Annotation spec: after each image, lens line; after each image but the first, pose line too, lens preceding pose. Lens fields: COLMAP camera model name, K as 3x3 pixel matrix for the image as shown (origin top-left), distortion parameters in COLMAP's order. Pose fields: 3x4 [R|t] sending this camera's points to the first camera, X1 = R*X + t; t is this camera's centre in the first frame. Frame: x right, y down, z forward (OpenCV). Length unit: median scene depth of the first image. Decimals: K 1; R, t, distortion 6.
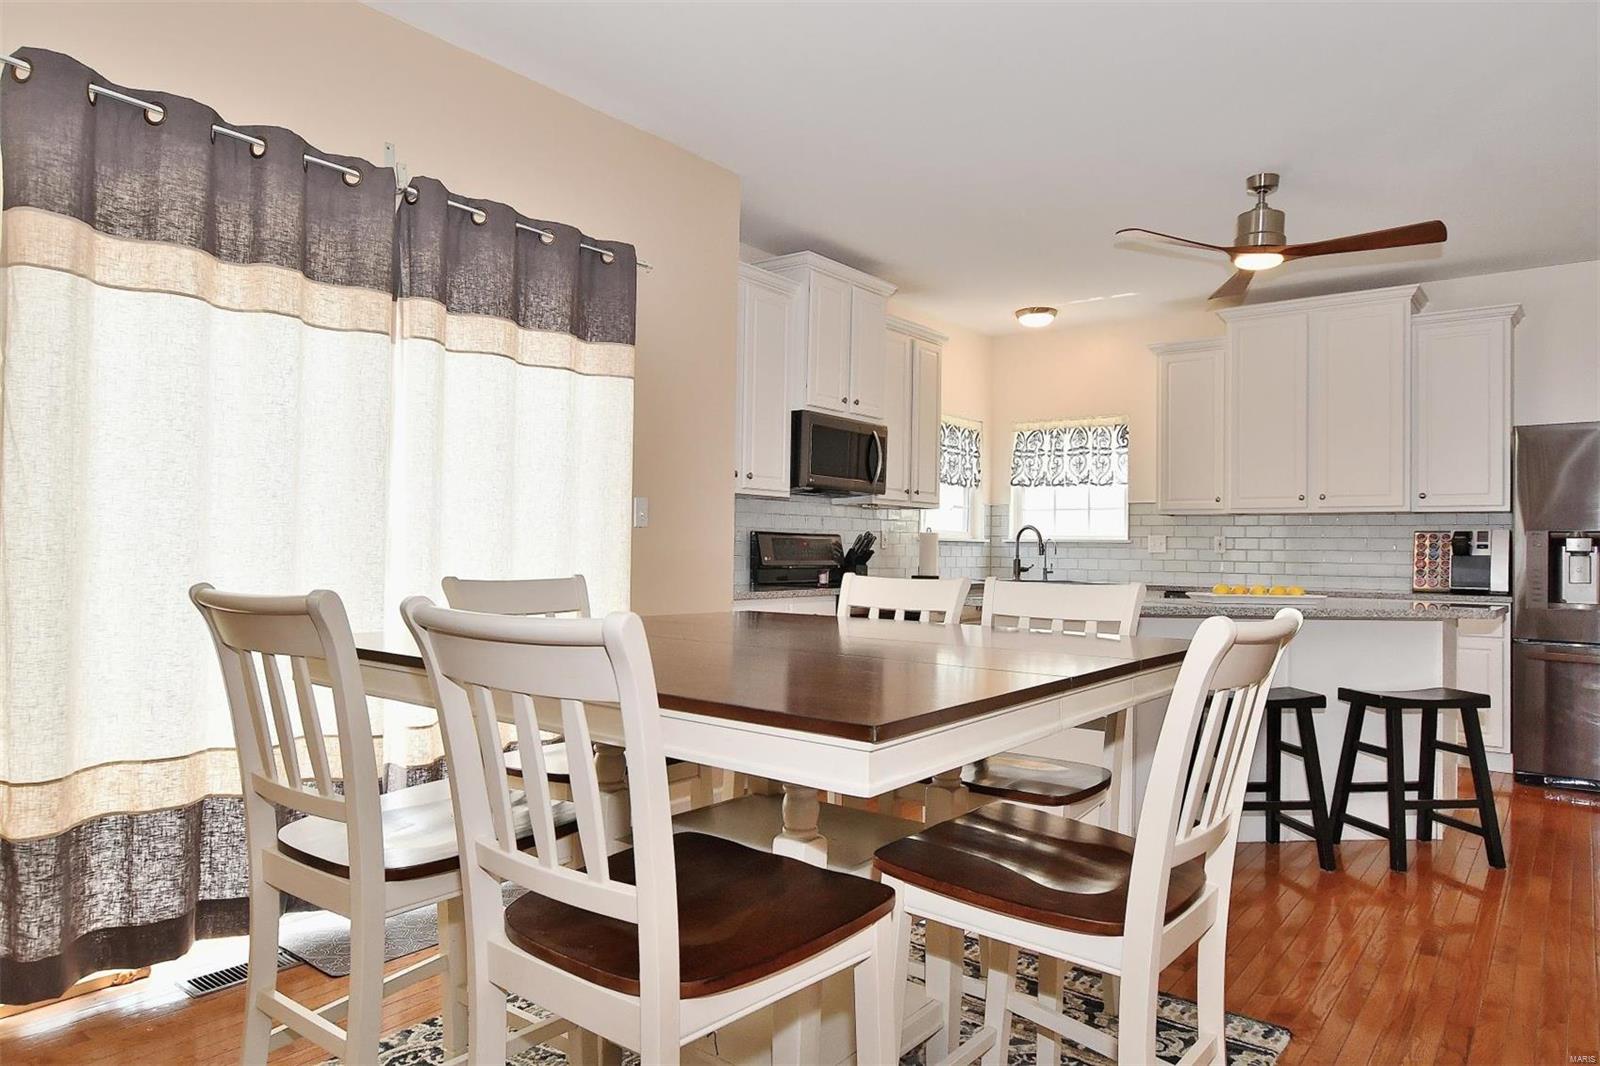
lens RADIAL K [[993.5, 0, 800.0], [0, 993.5, 533.0], [0, 0, 1]] dist [0.000329, 0.000642]
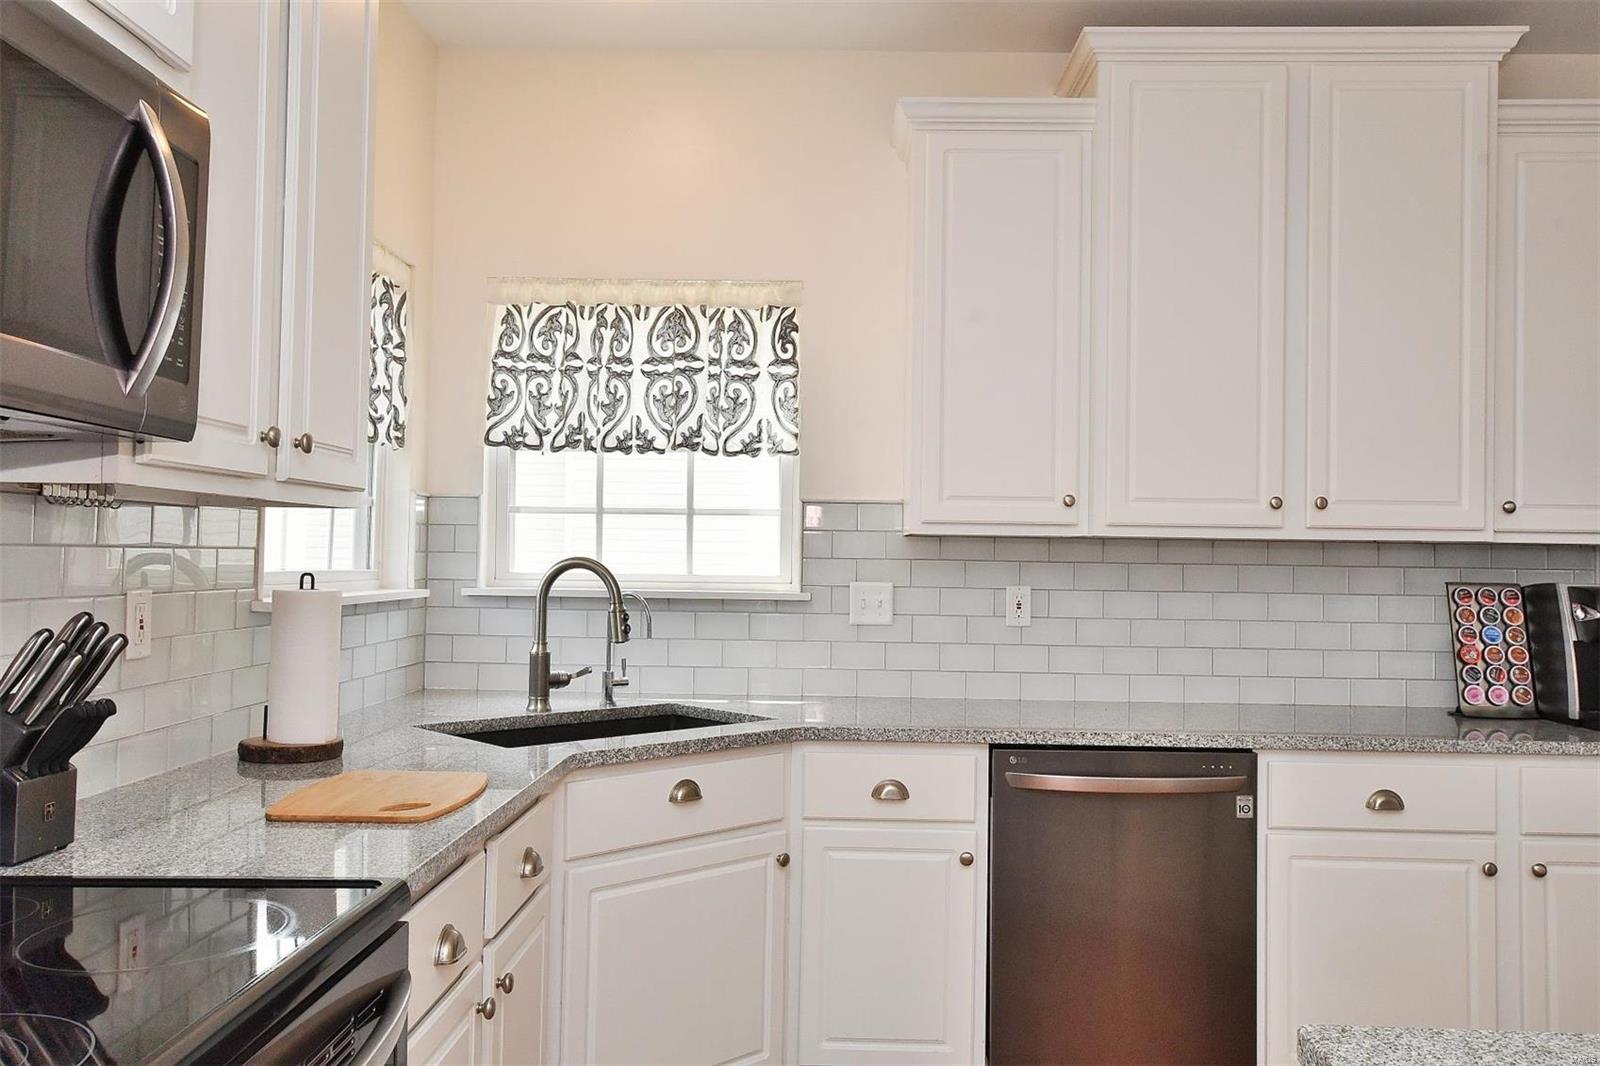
lens RADIAL K [[1261.6, 0, 800.0], [0, 1261.6, 533.0], [0, 0, 1]] dist [0.008020, 0.002760]
pose [[0.802434, 0.008963, 0.596673, 0.025525], [-0.012313, 0.999923, 0.001539, -0.018674], [-0.596613, -0.008582, 0.802483, 0.605077]]
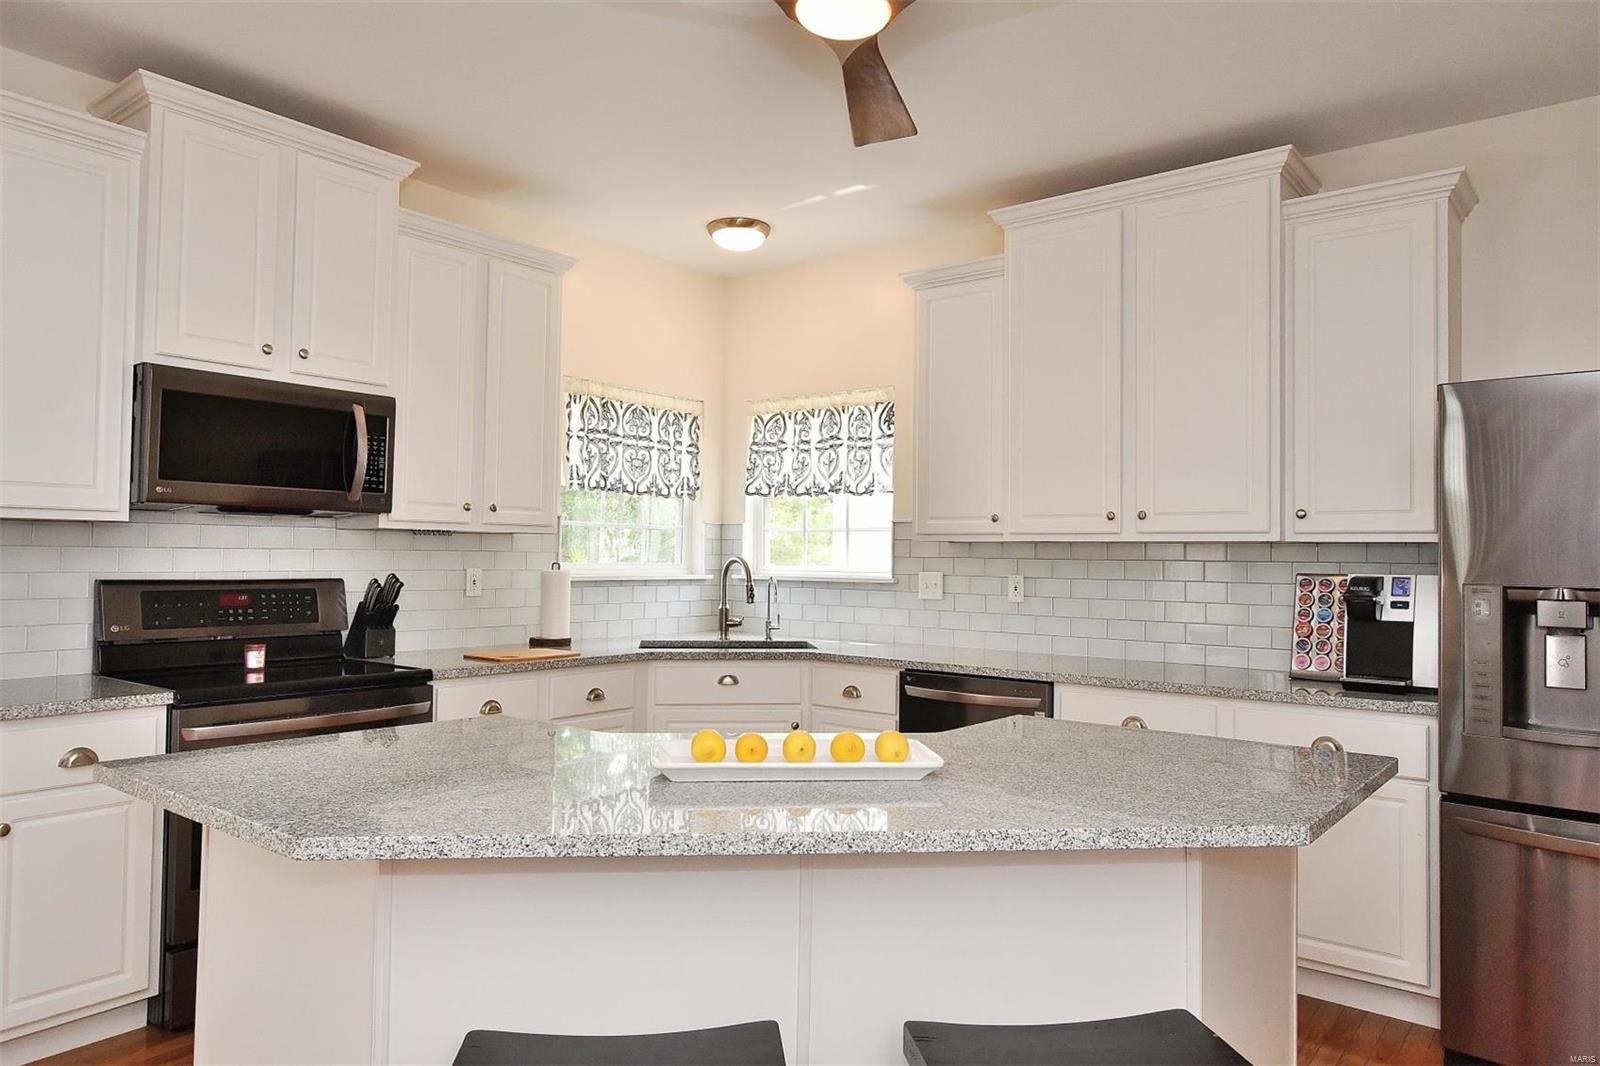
lens RADIAL K [[1032.0, 0, 800.0], [0, 1032.0, 533.0], [0, 0, 1]] dist [-0.001428, 0.001430]
pose [[0.999985, -0.002471, -0.004930, 0.280329], [0.002437, 0.999974, -0.006833, -0.019009], [0.004947, 0.006821, 0.999965, 0.332115]]
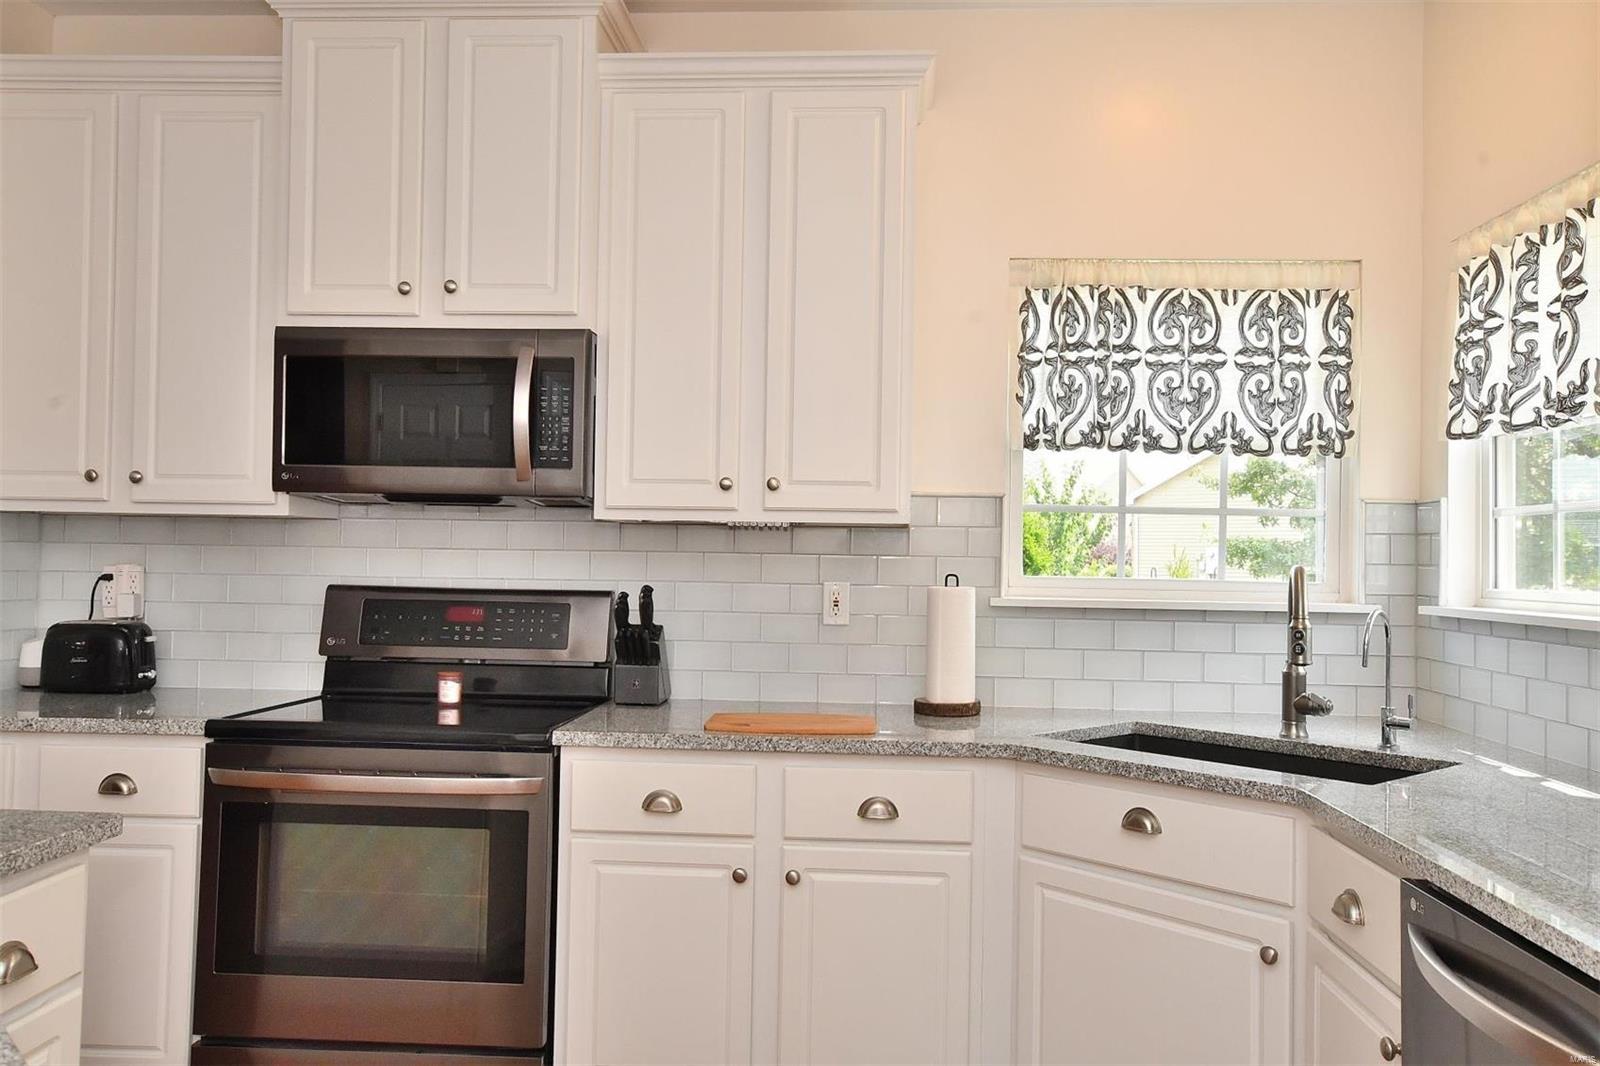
lens RADIAL K [[1261.6, 0, 800.0], [0, 1261.6, 533.0], [0, 0, 1]] dist [0.008020, 0.002760]
pose [[0.571796, -0.021851, -0.820105, 0.474337], [0.004082, 0.999709, -0.023791, -0.009707], [0.820386, 0.010256, 0.571718, 0.660157]]
